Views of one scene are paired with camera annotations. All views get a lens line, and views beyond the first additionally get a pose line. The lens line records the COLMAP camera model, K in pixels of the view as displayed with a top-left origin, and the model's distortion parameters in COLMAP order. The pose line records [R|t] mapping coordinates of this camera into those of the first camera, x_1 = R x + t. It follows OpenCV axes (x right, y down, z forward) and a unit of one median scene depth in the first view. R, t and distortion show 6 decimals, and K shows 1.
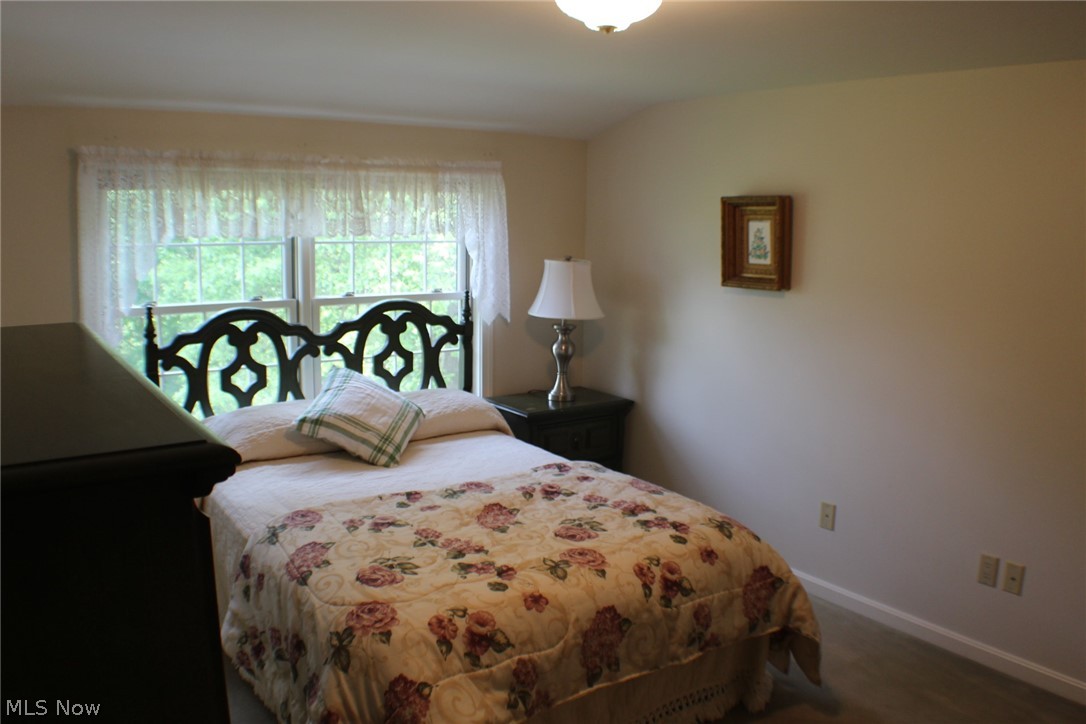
lens RADIAL K [[838.4, 0, 543.0], [0, 838.4, 362.0], [0, 0, 1]] dist [-0.188880, 0.059543]
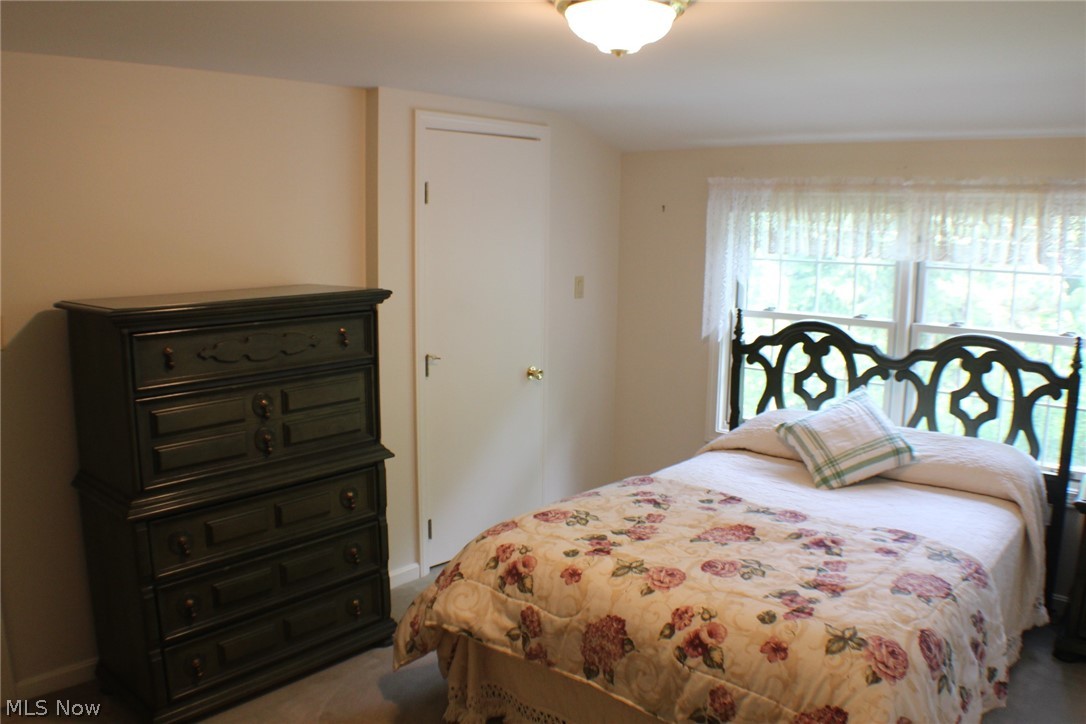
lens RADIAL K [[838.4, 0, 543.0], [0, 838.4, 362.0], [0, 0, 1]] dist [-0.188880, 0.059543]
pose [[0.240897, 0.134492, -0.961187, 0.634416], [-0.165848, 0.981490, 0.095768, -0.058924], [0.956276, 0.136341, 0.258744, 0.392393]]
